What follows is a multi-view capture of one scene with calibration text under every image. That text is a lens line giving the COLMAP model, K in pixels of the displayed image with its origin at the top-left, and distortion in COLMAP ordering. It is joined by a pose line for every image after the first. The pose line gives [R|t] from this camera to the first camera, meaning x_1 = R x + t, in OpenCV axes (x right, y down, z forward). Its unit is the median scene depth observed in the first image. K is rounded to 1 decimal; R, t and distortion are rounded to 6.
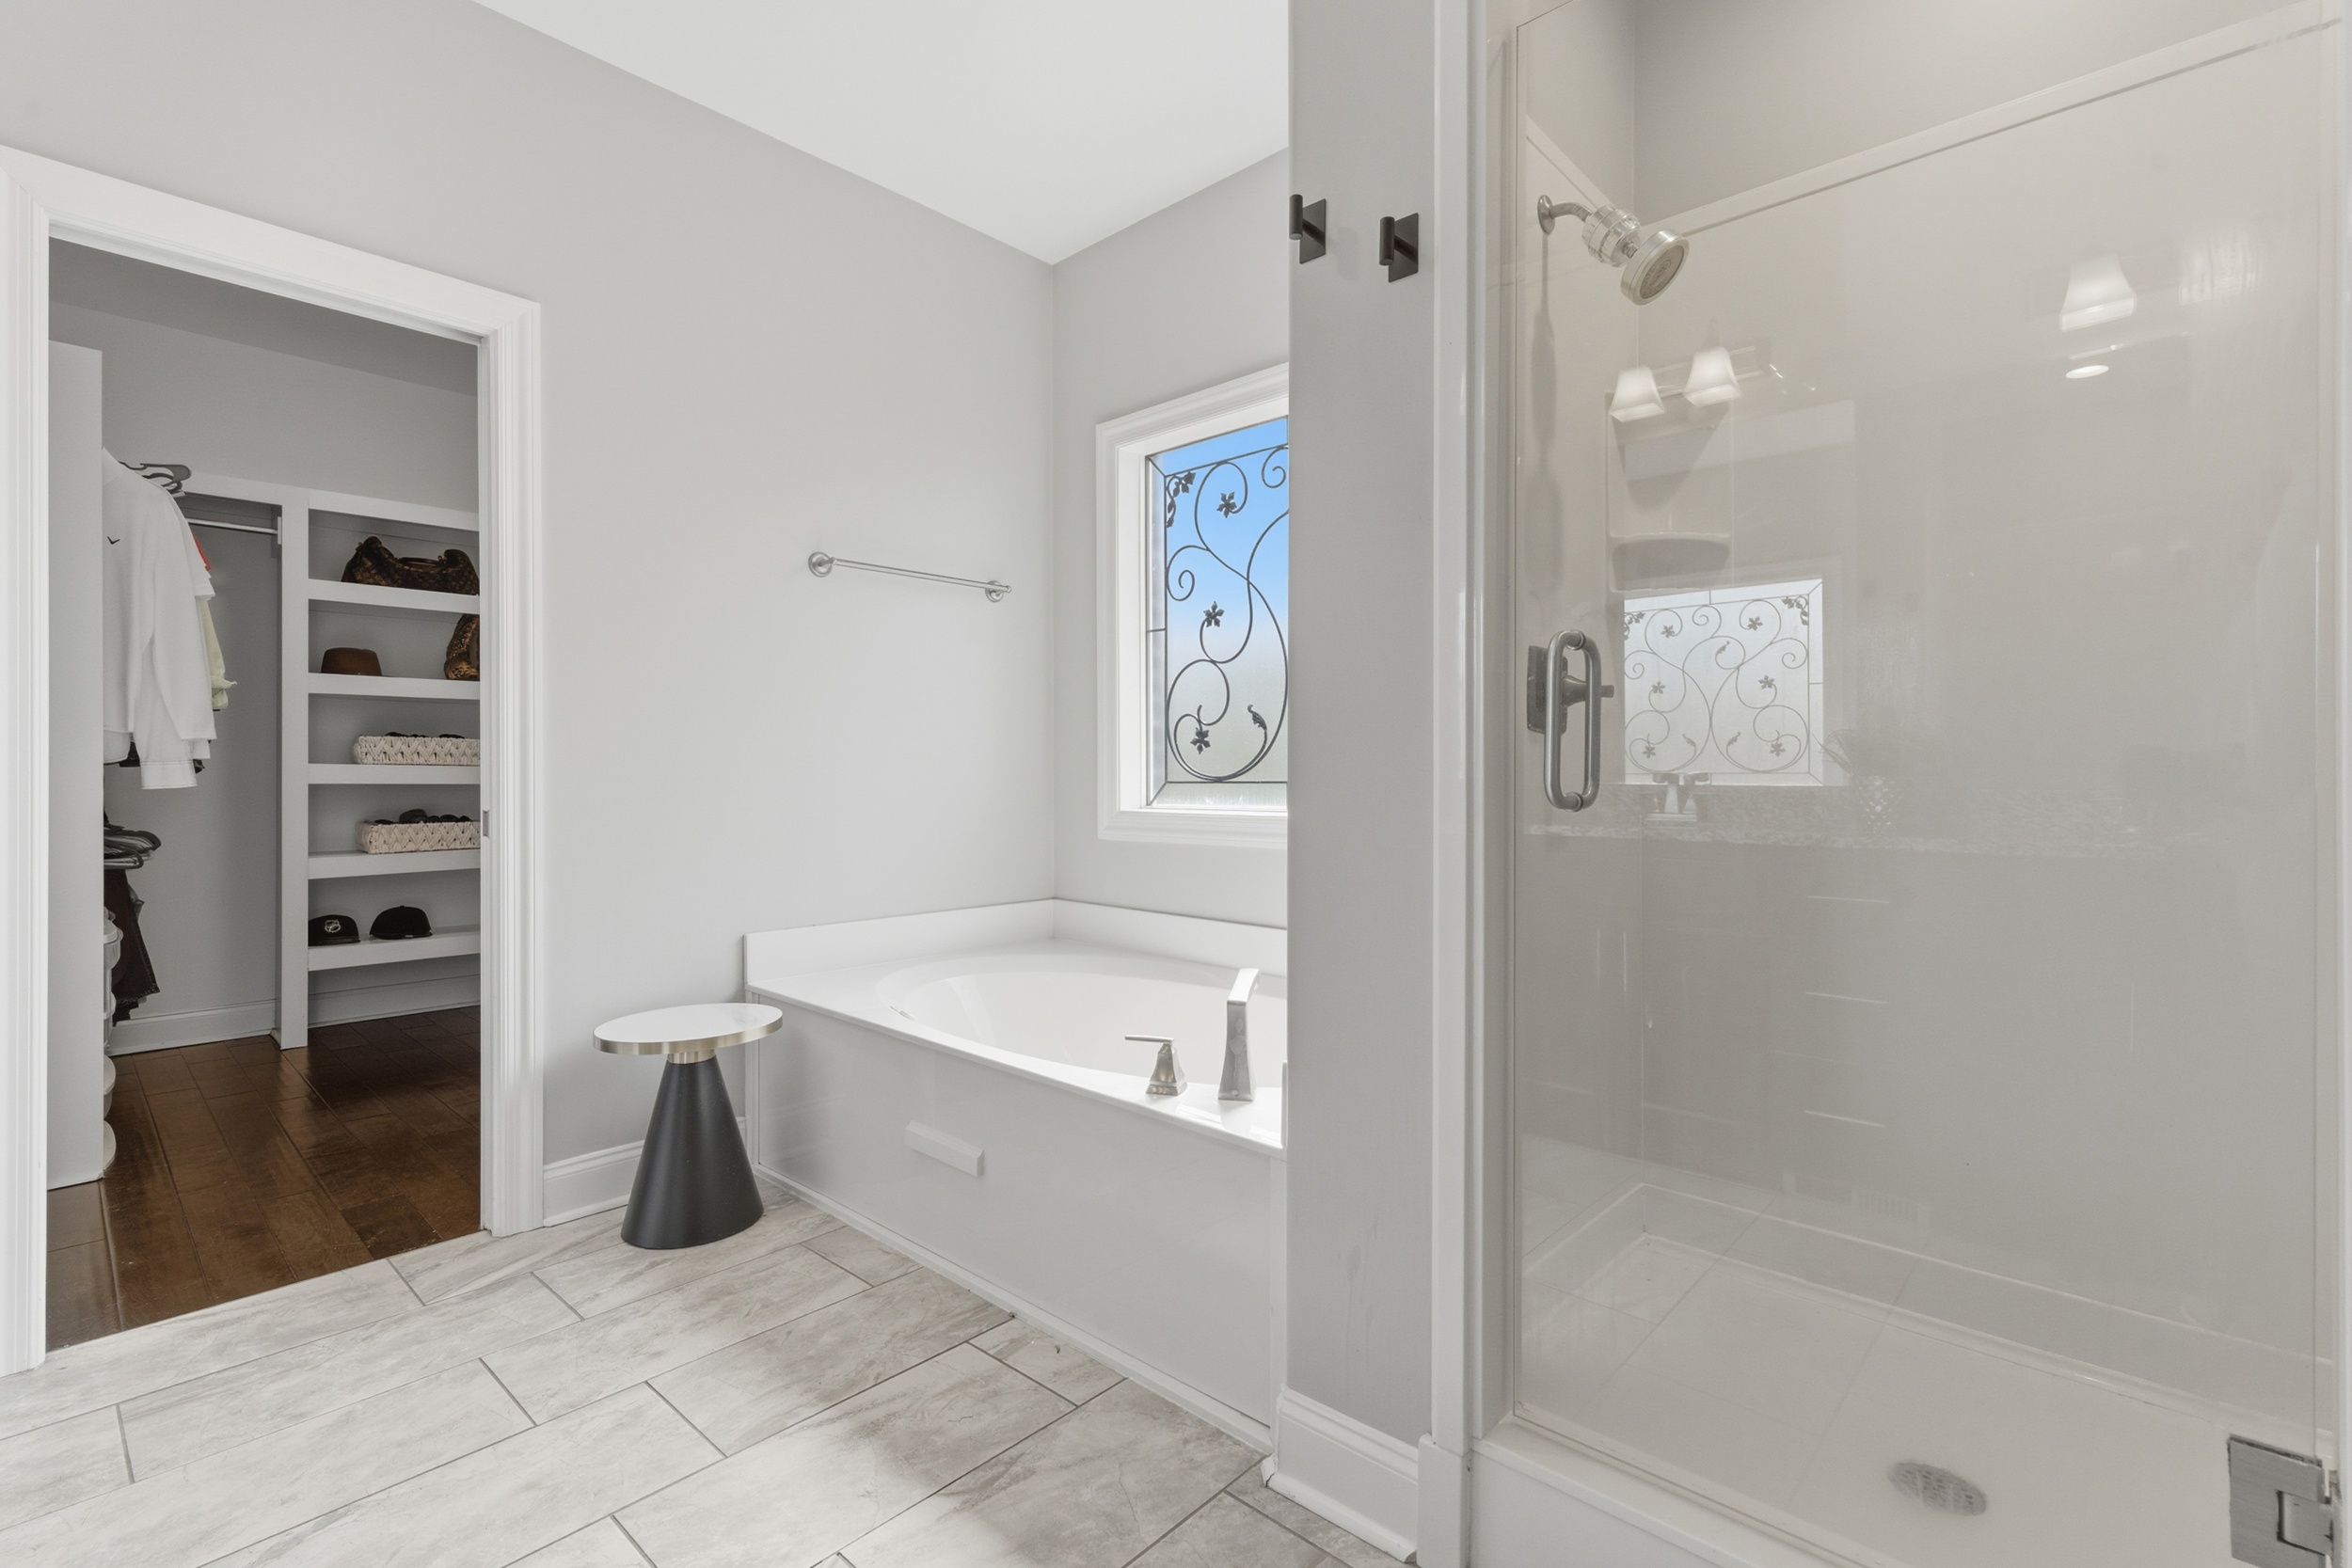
lens RADIAL K [[1061.1, 0, 1184.2], [0, 1061.1, 770.7], [0, 0, 1]] dist [0.002202, -0.000857]
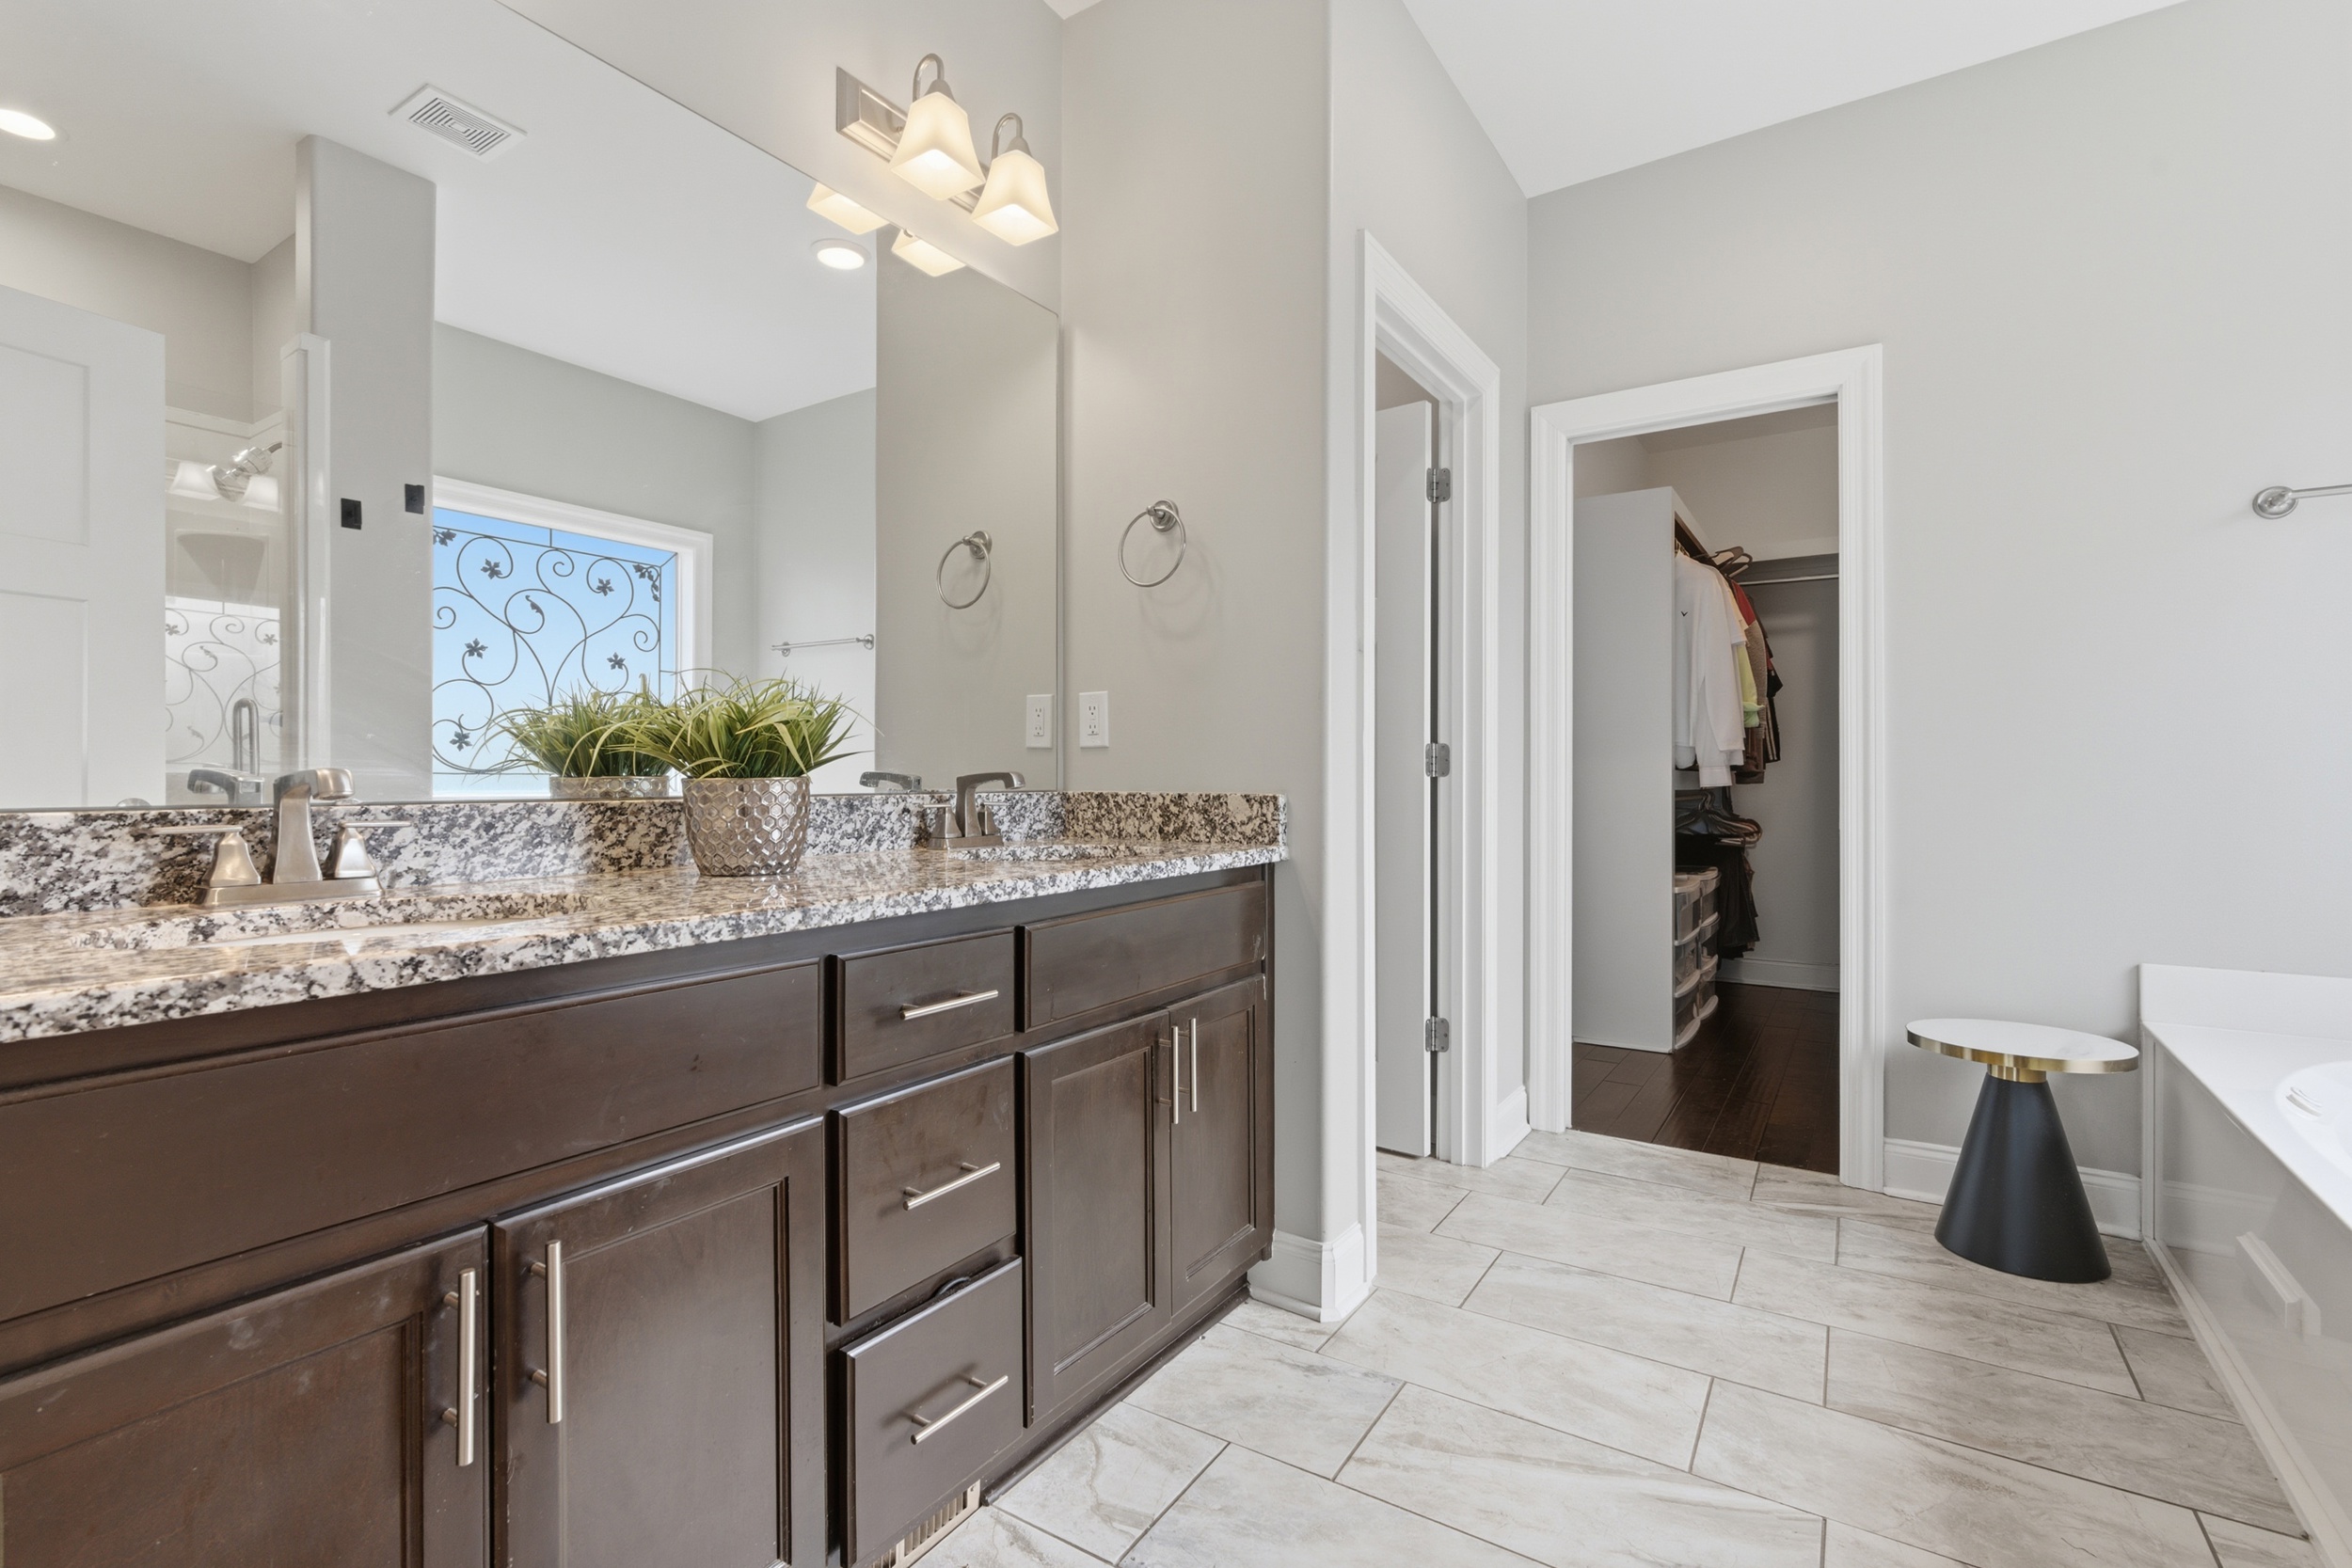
lens RADIAL K [[1061.1, 0, 1188.4], [0, 1061.1, 782.5], [0, 0, 1]] dist [0.002202, -0.000857]
pose [[0.164384, 0.006151, -0.986377, 0.396488], [0.002160, 0.999976, 0.006596, 0.000655], [0.986394, -0.003215, 0.164367, 0.137848]]
